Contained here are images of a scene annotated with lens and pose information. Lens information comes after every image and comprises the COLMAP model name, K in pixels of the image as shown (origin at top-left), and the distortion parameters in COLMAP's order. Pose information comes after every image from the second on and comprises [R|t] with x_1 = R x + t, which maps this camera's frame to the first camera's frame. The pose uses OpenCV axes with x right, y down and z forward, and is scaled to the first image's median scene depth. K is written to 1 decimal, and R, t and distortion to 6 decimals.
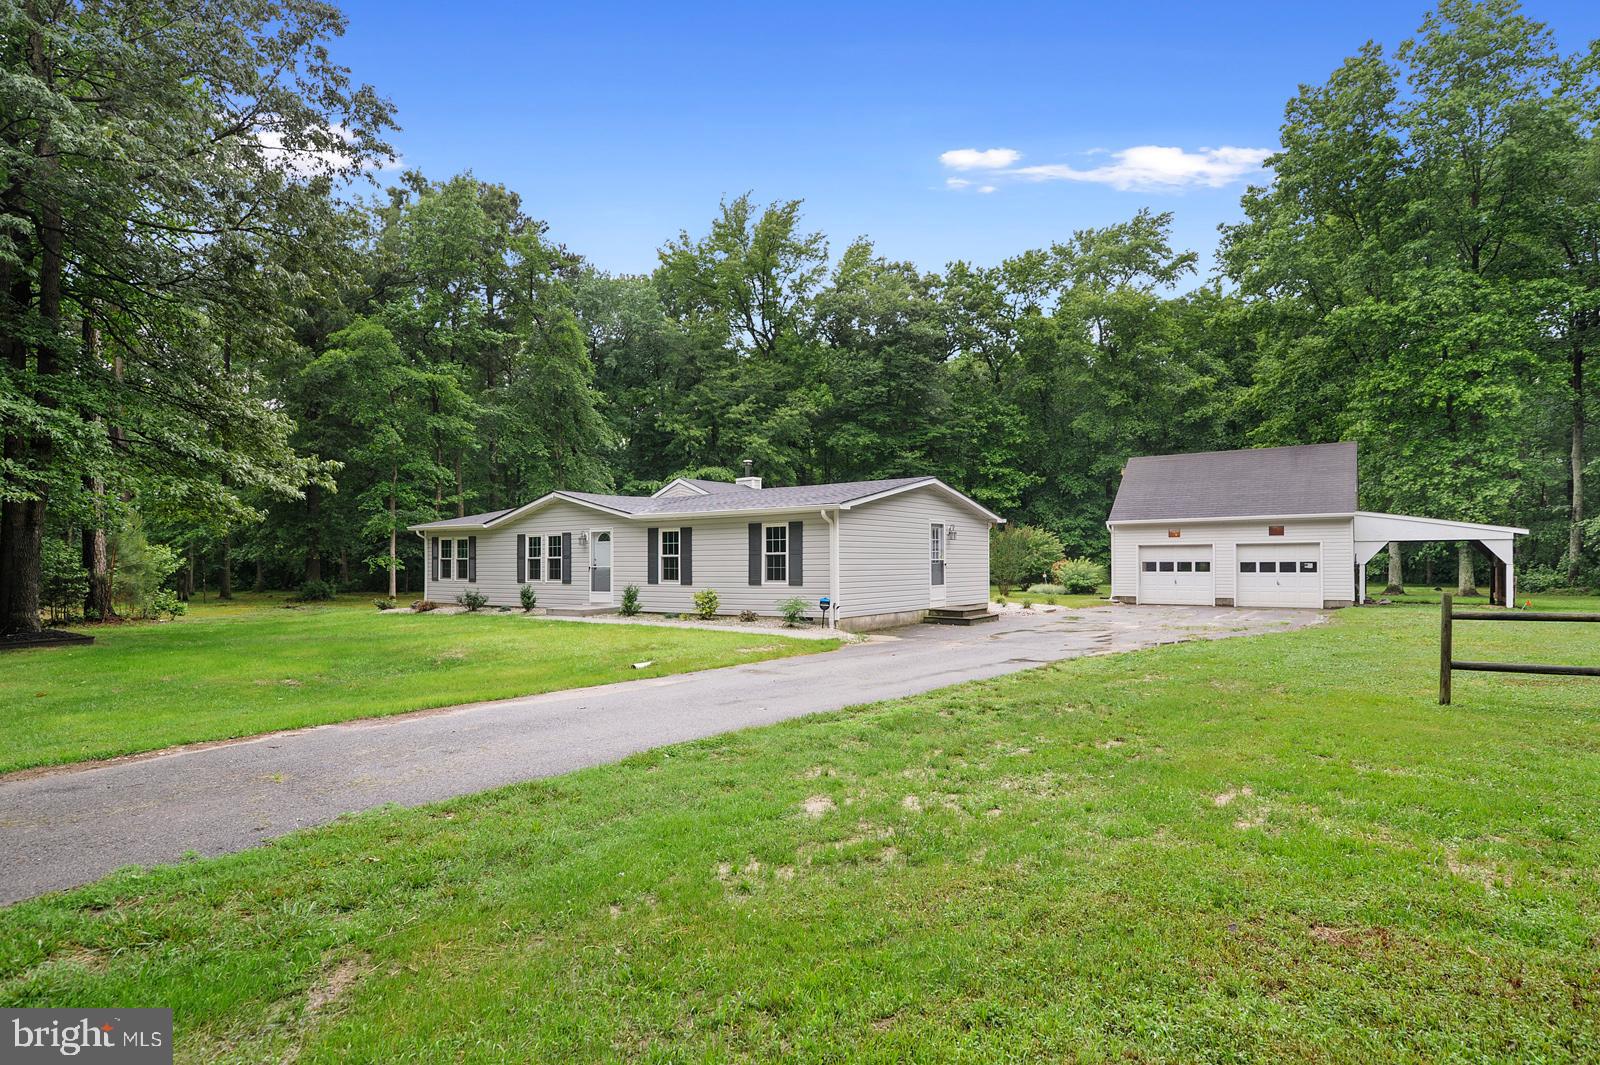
lens RADIAL K [[871.7, 0, 800.8], [0, 871.7, 536.1], [0, 0, 1]] dist [0.002099, -0.000229]
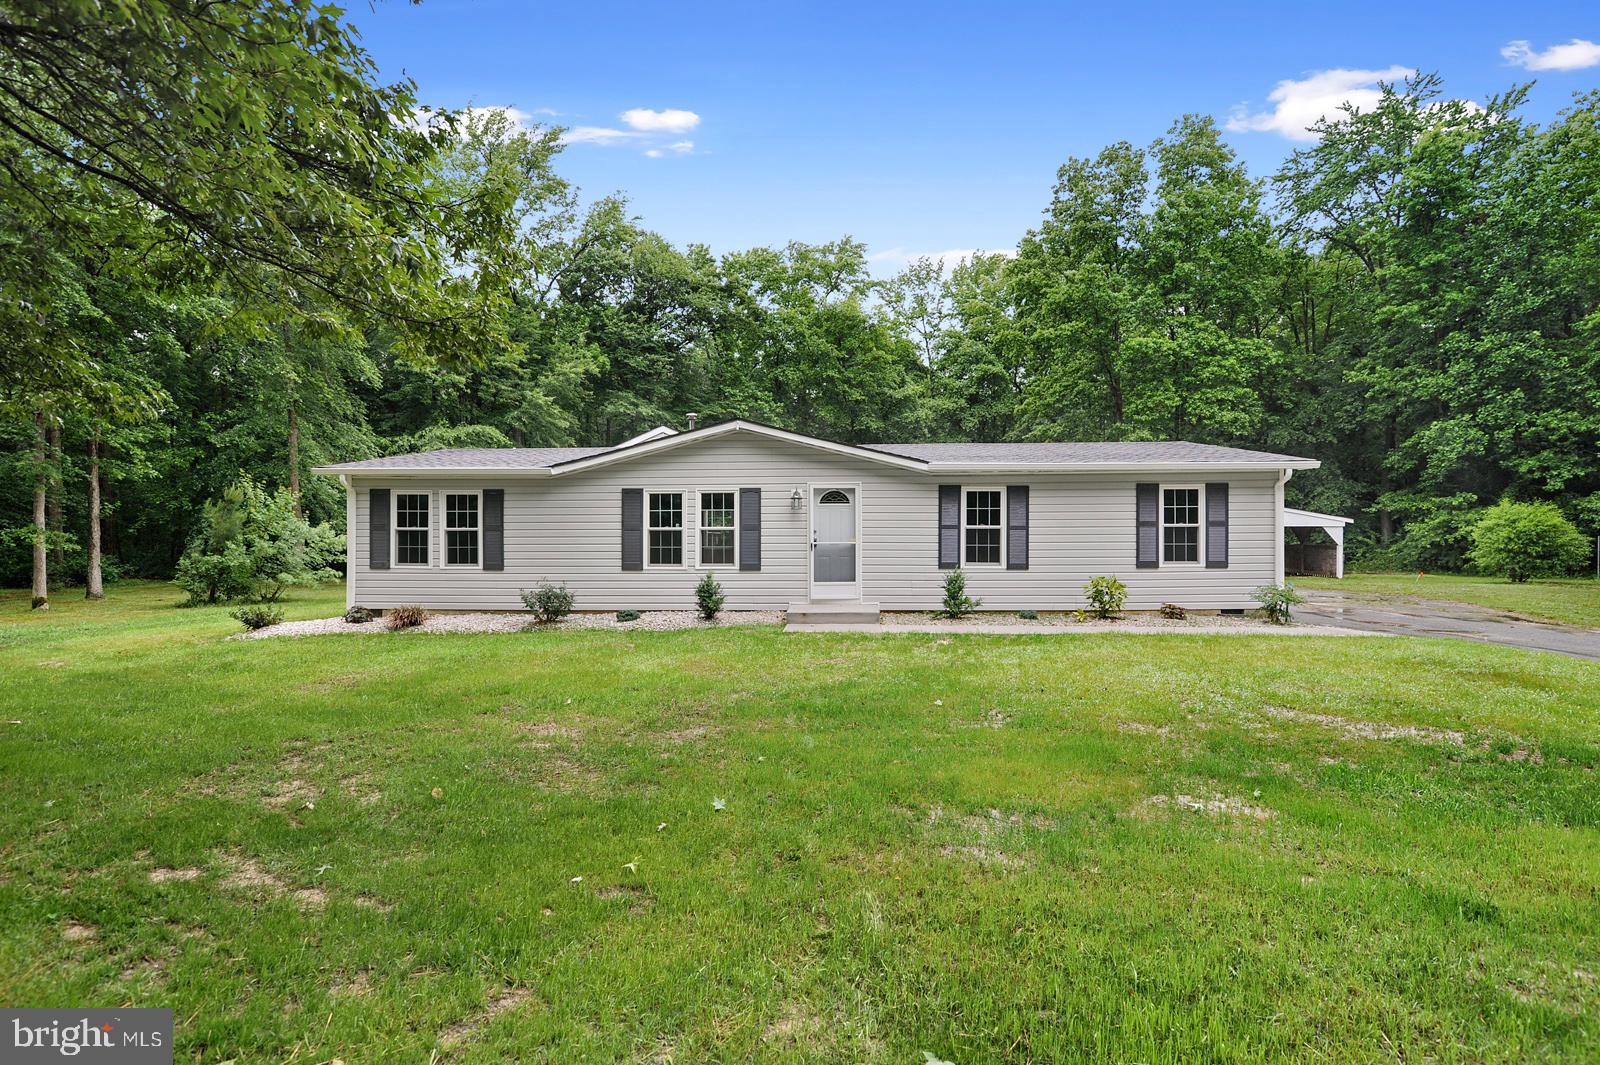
lens RADIAL K [[750.4, 0, 797.9], [0, 750.4, 532.5], [0, 0, 1]] dist [0.003488, 0.000155]
pose [[0.818464, 0.012844, 0.574414, -0.527451], [-0.020292, 0.999773, 0.006558, 0.022508], [-0.574199, -0.017024, 0.818539, 0.524993]]
